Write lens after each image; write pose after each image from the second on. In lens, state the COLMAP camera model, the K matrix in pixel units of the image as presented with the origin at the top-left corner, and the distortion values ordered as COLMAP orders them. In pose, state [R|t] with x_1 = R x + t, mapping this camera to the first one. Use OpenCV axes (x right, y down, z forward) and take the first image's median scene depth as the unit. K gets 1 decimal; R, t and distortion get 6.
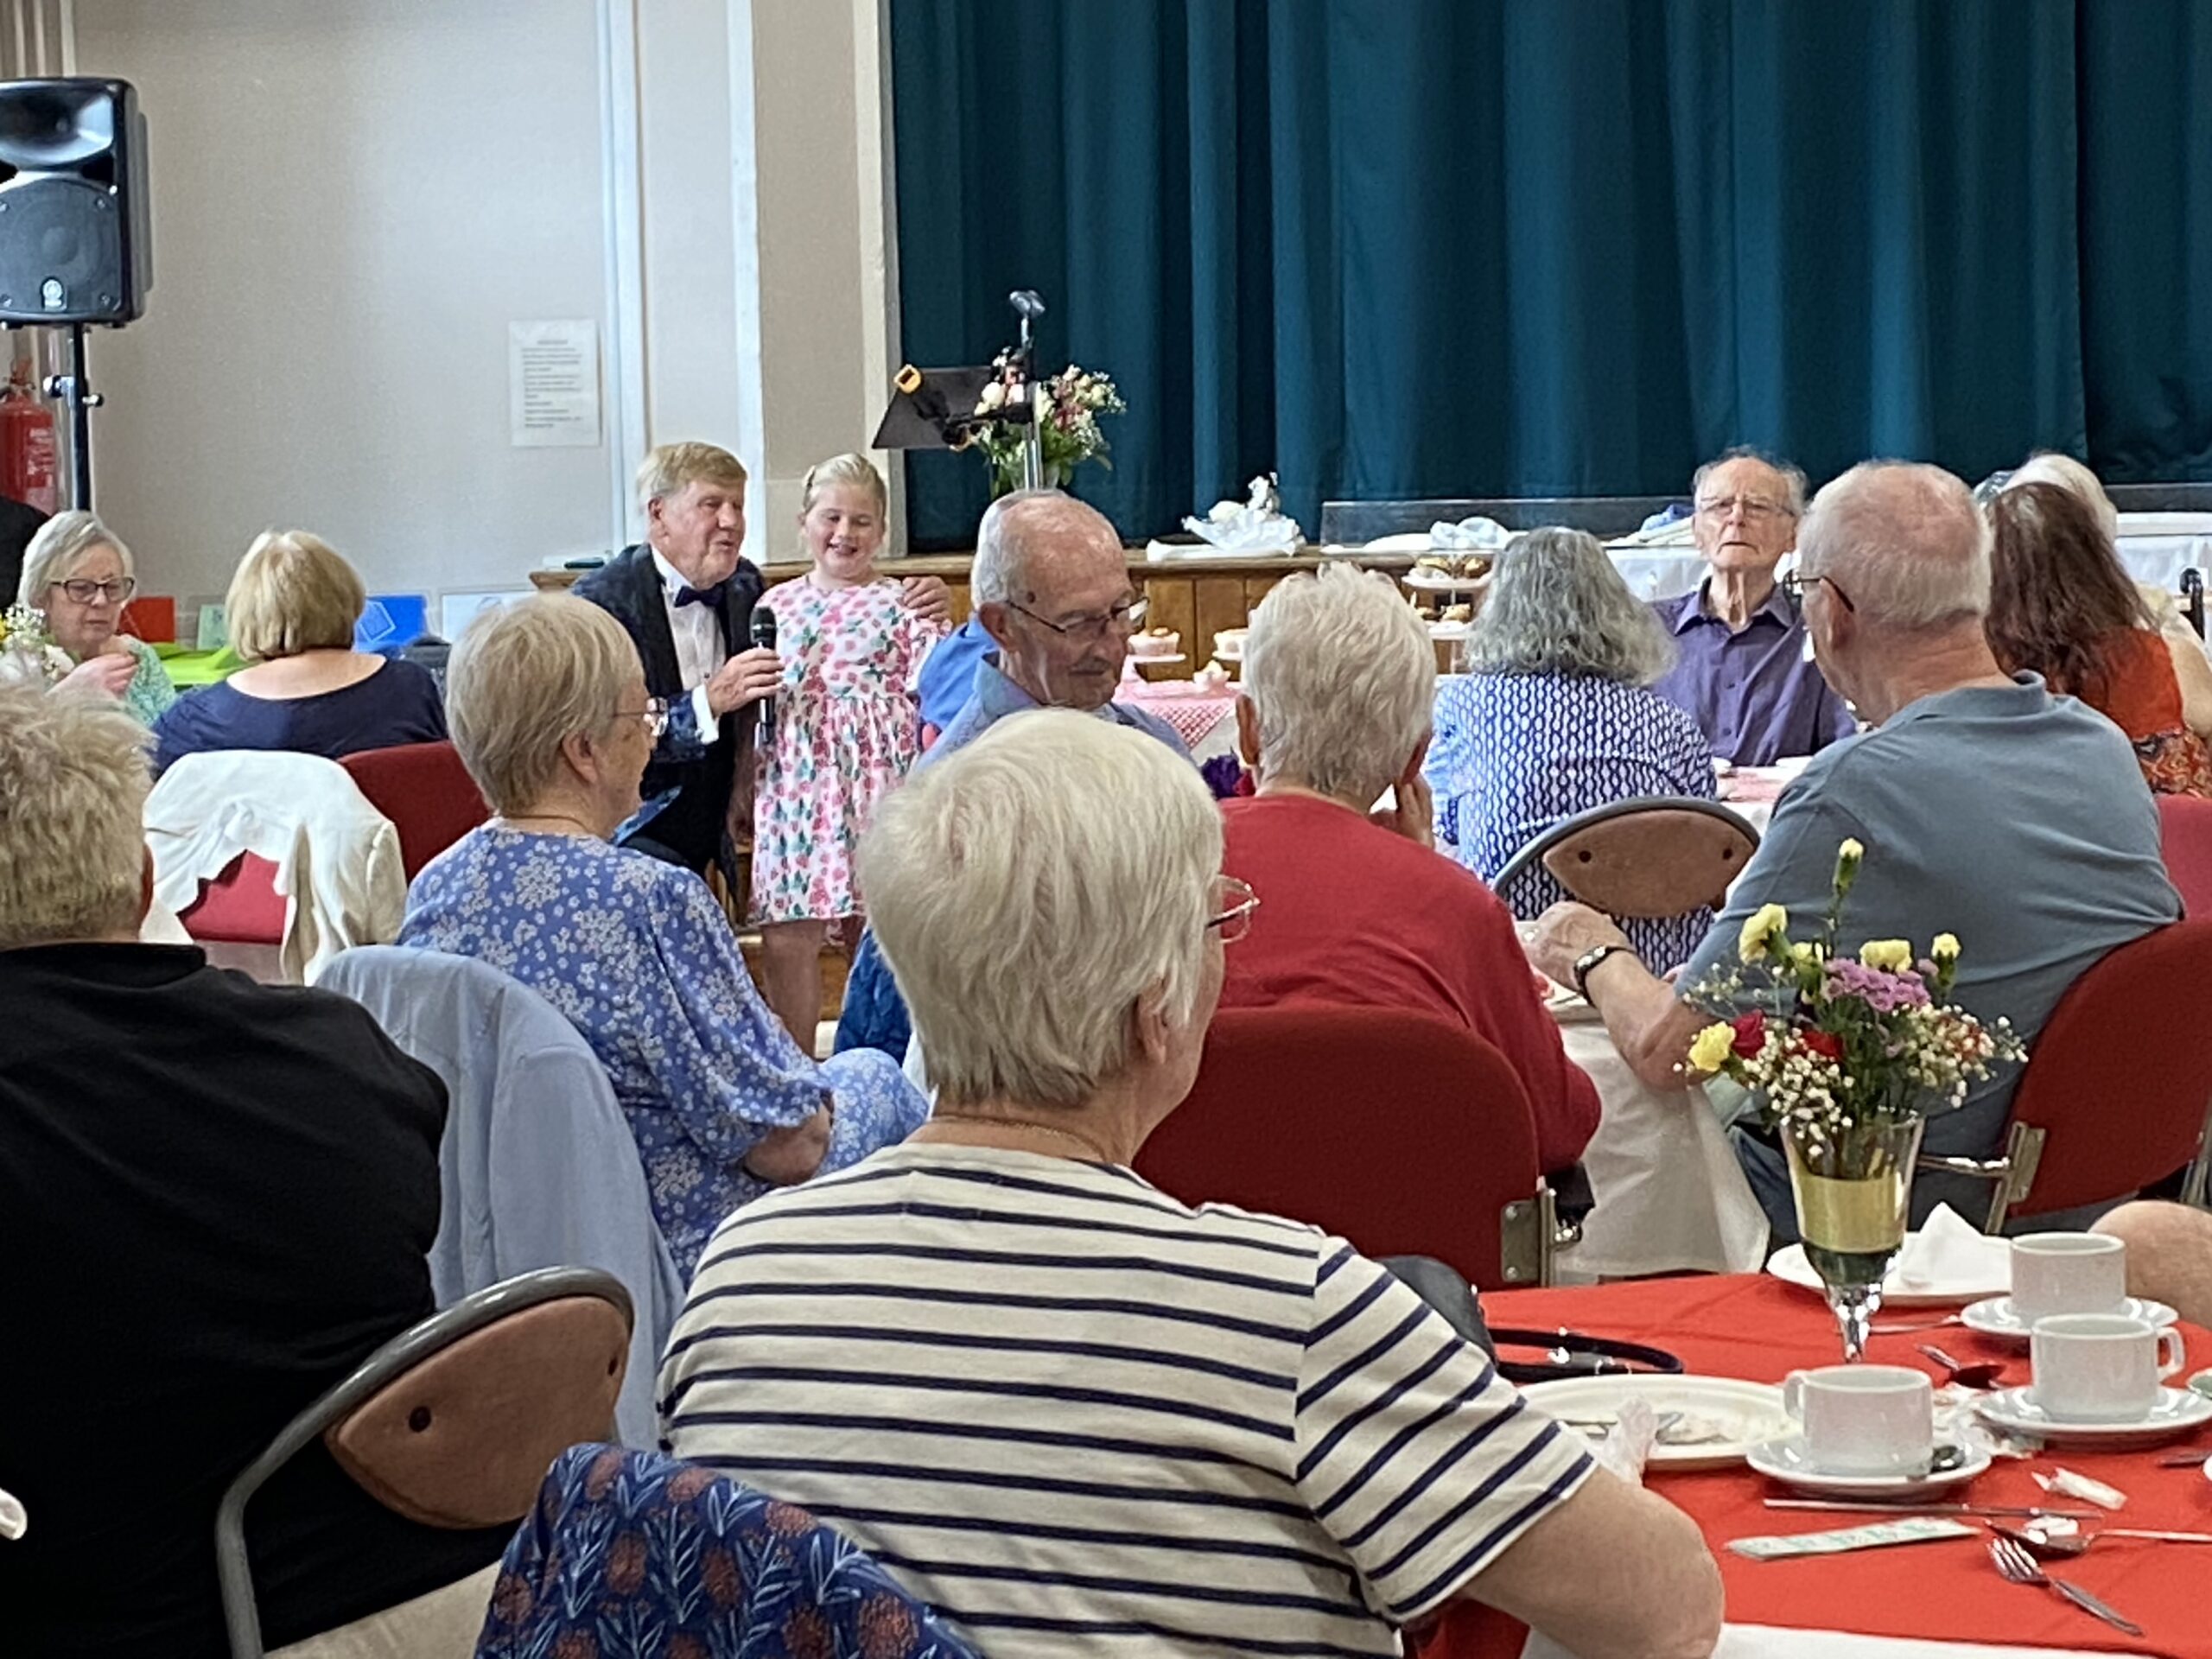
lens RADIAL K [[5519.1, 0, 1092.6], [0, 5519.1, 830.5], [0, 0, 1]] dist [0.070591, 0.000000]
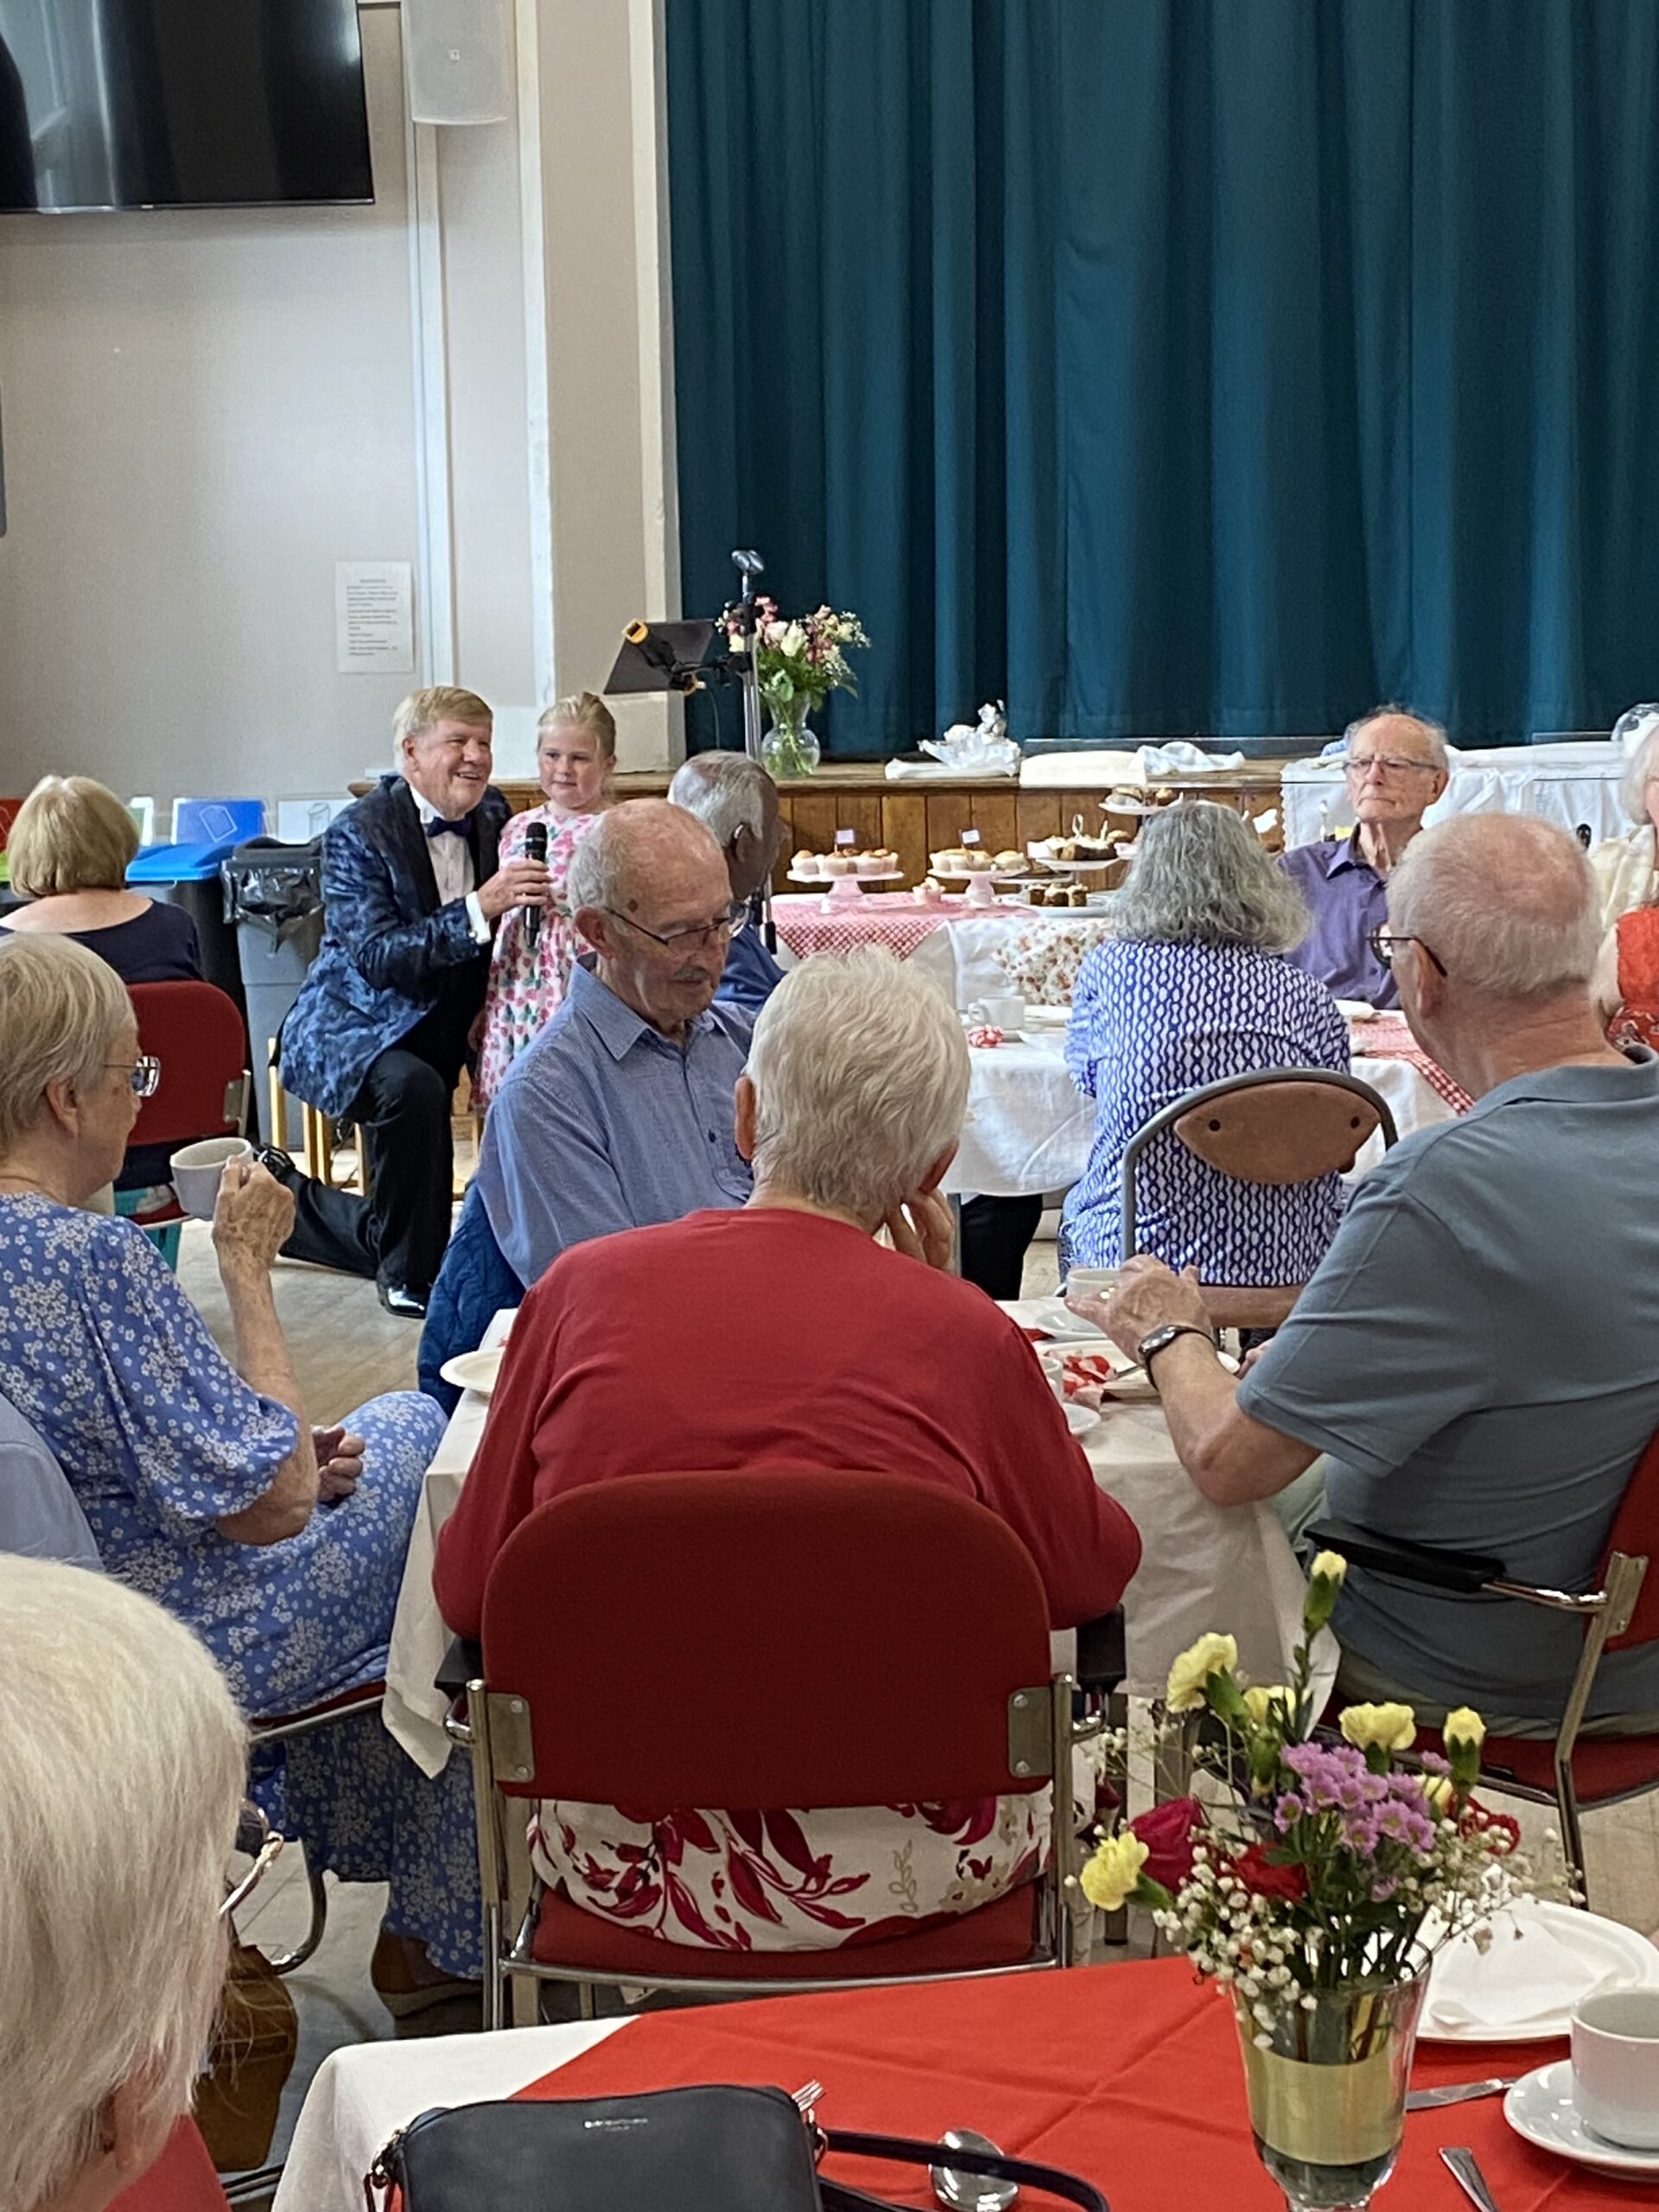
lens RADIAL K [[4115.7, 0, 801.8], [0, 4115.7, 1058.9], [0, 0, 1]] dist [0.087501, 0.000000]
pose [[0.999103, 0.013440, -0.040160, 0.042607], [-0.011912, 0.999205, 0.038046, -0.035921], [0.040639, -0.037533, 0.998469, 0.228680]]
